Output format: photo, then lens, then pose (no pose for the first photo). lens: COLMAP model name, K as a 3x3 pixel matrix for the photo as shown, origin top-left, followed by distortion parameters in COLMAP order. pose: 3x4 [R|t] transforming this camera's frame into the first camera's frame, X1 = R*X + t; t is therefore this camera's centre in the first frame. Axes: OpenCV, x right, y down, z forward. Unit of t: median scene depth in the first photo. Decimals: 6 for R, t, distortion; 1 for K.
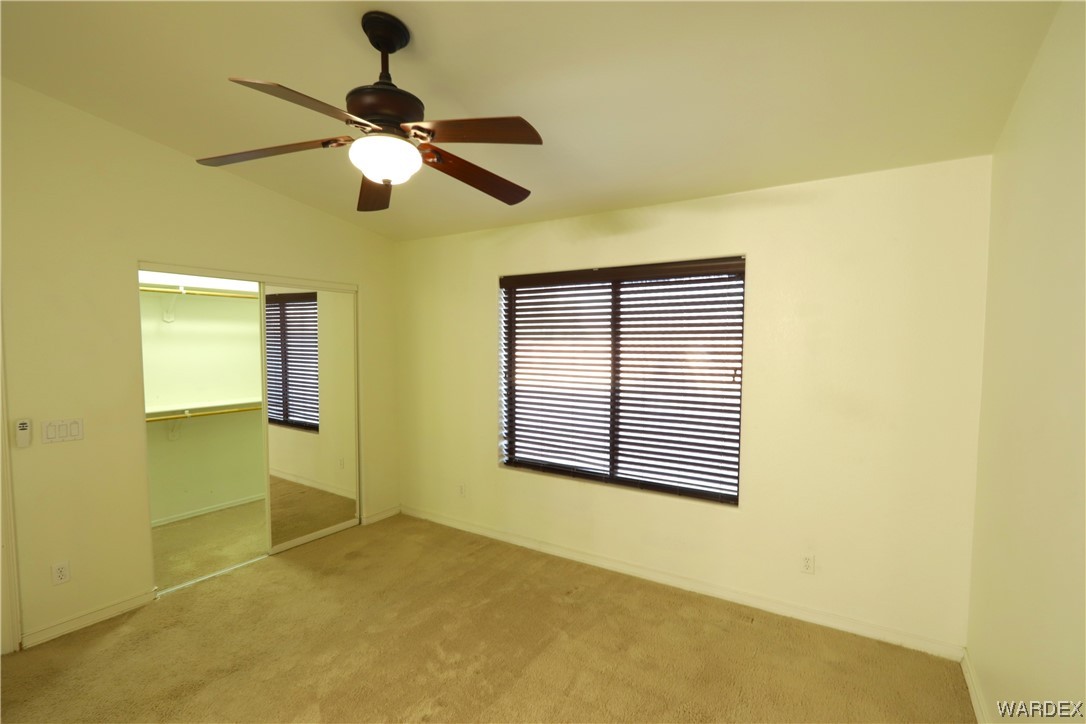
lens RADIAL K [[504.5, 0, 547.8], [0, 504.5, 369.9], [0, 0, 1]] dist [-0.015830, -0.000280]
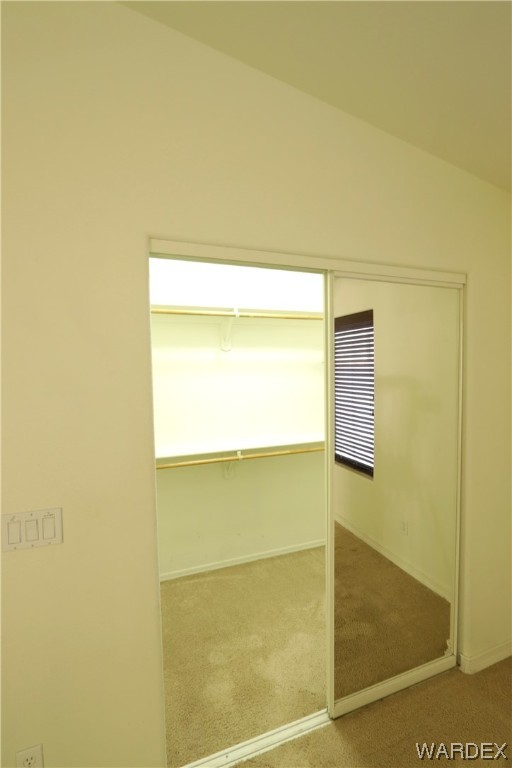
lens RADIAL K [[356.8, 0, 256.8], [0, 356.8, 385.2], [0, 0, 1]] dist [-0.015830, -0.000280]
pose [[0.799835, 0.011268, -0.600114, -0.330218], [-0.016714, 0.999854, -0.003502, -0.032253], [0.599987, 0.012831, 0.799907, 0.526554]]
